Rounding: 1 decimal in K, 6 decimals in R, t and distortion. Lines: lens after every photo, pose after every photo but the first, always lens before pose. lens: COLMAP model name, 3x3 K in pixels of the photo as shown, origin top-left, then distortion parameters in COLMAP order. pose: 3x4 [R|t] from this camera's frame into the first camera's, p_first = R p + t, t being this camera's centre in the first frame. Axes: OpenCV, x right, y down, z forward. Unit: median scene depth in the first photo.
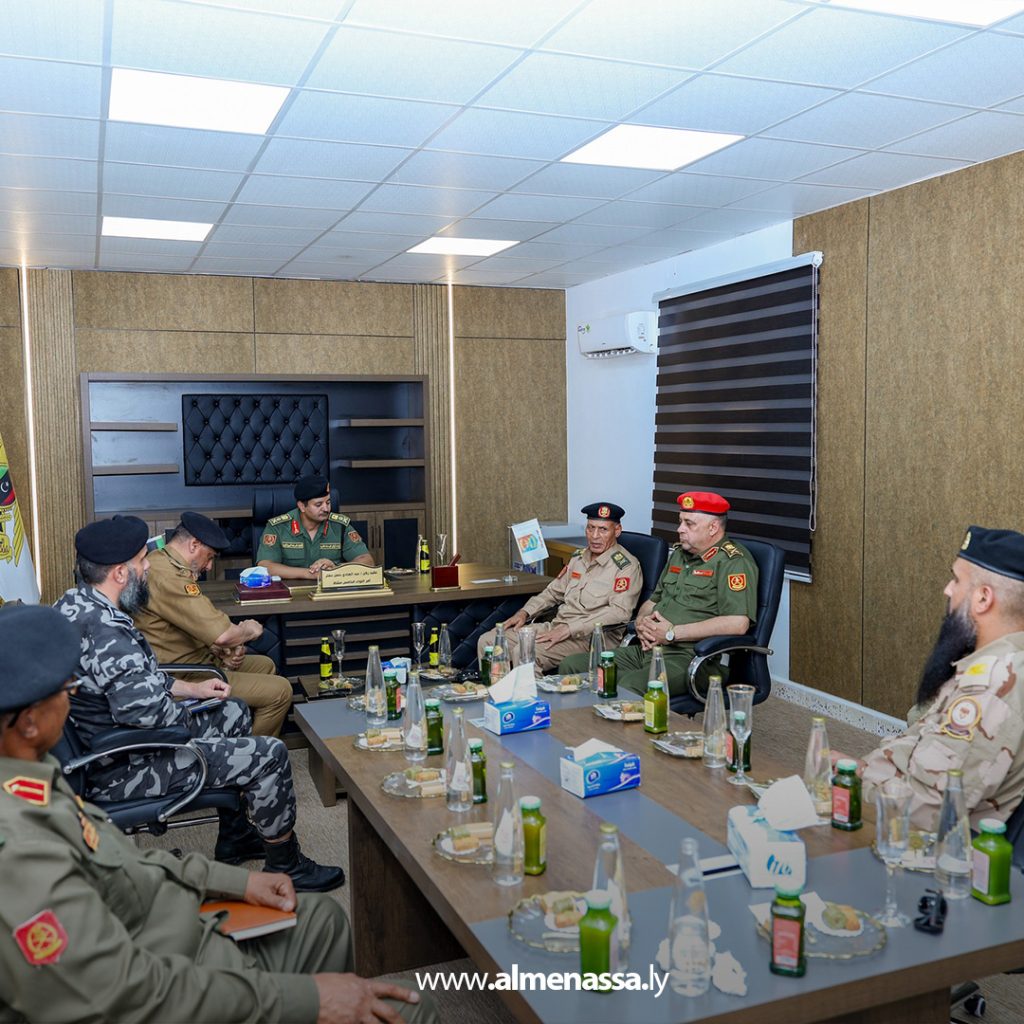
lens RADIAL K [[1070.6, 0, 512.0], [0, 1070.6, 513.6], [0, 0, 1]] dist [-0.001633, 0.000000]
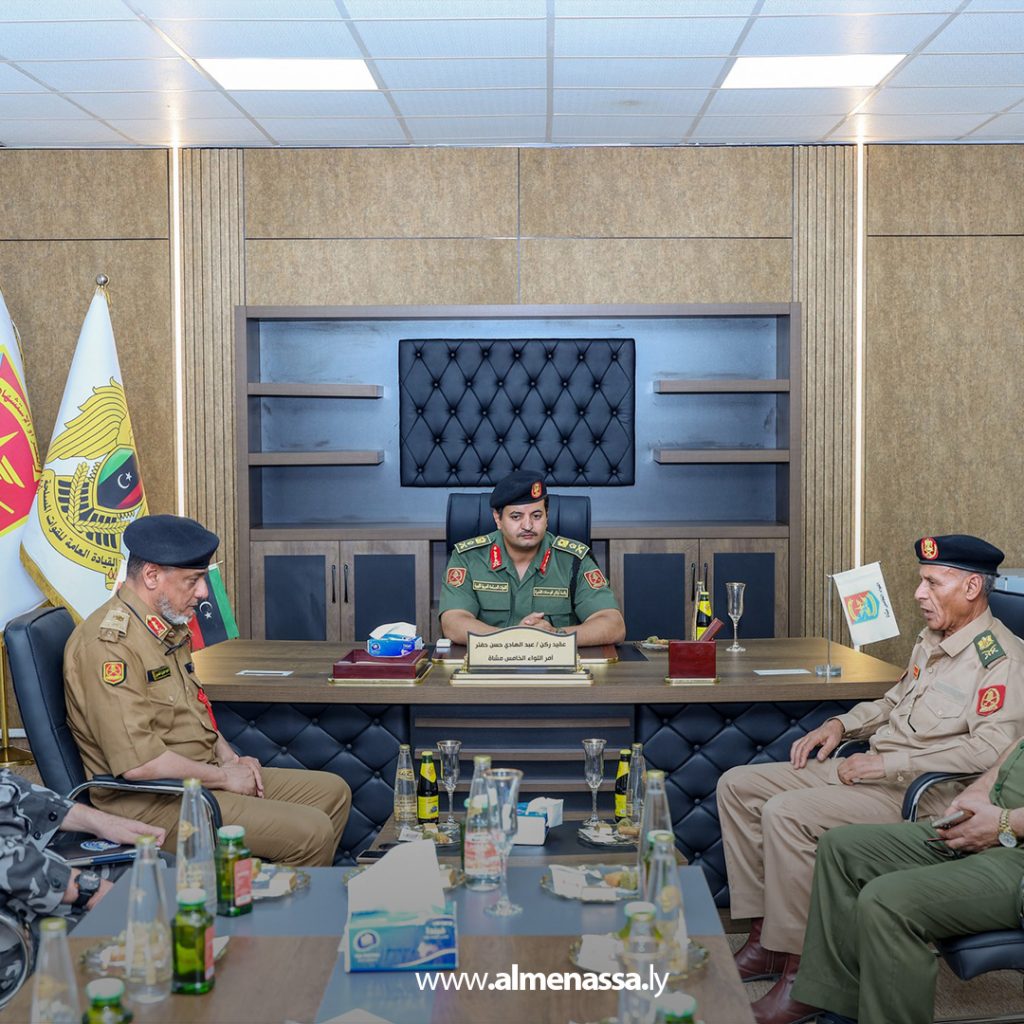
lens RADIAL K [[1739.8, 0, 512.6], [0, 1739.8, 511.4], [0, 0, 1]] dist [0.024652, 0.000000]
pose [[0.924617, 0.030479, -0.379676, 0.138901], [-0.036538, 0.999294, -0.008761, -0.004833], [0.379141, 0.021973, 0.925078, 0.087239]]
